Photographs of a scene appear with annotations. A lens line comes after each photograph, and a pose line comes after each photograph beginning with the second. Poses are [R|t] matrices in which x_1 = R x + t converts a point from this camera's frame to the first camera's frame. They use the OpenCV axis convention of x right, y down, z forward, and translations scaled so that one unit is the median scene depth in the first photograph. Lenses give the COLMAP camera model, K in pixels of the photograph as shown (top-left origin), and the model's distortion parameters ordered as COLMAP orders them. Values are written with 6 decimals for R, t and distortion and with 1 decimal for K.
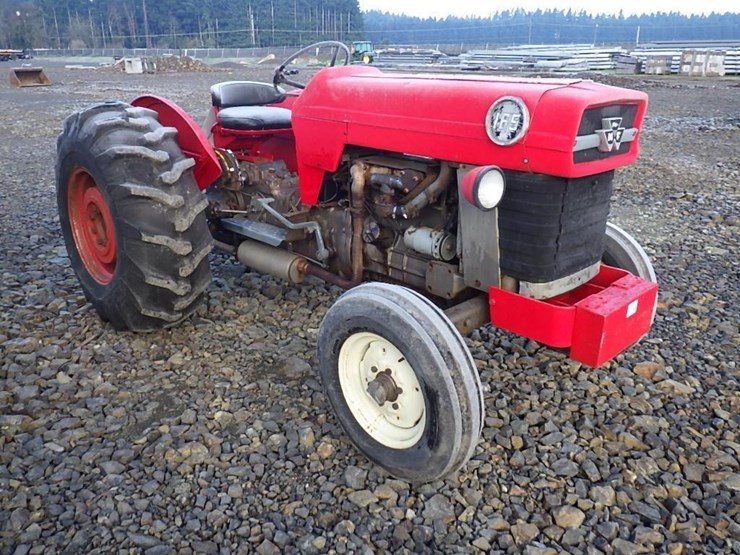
lens RADIAL K [[605.6, 0, 364.2], [0, 605.6, 277.3], [0, 0, 1]] dist [0.005144, 0.003015]
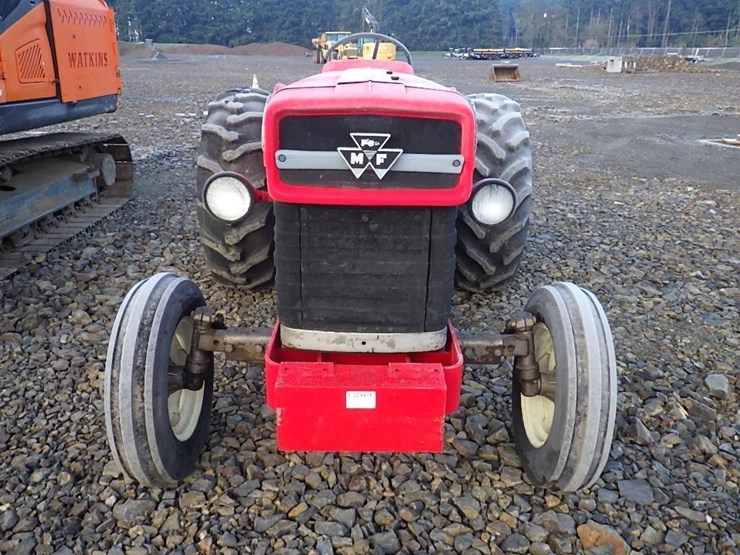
lens RADIAL K [[605.6, 0, 355.8], [0, 605.6, 273.7], [0, 0, 1]] dist [0.005144, 0.003015]
pose [[0.718508, 0.247351, -0.650049, 0.582878], [-0.249852, 0.964031, 0.090659, -0.103731], [0.649092, 0.097277, 0.754465, 0.291766]]
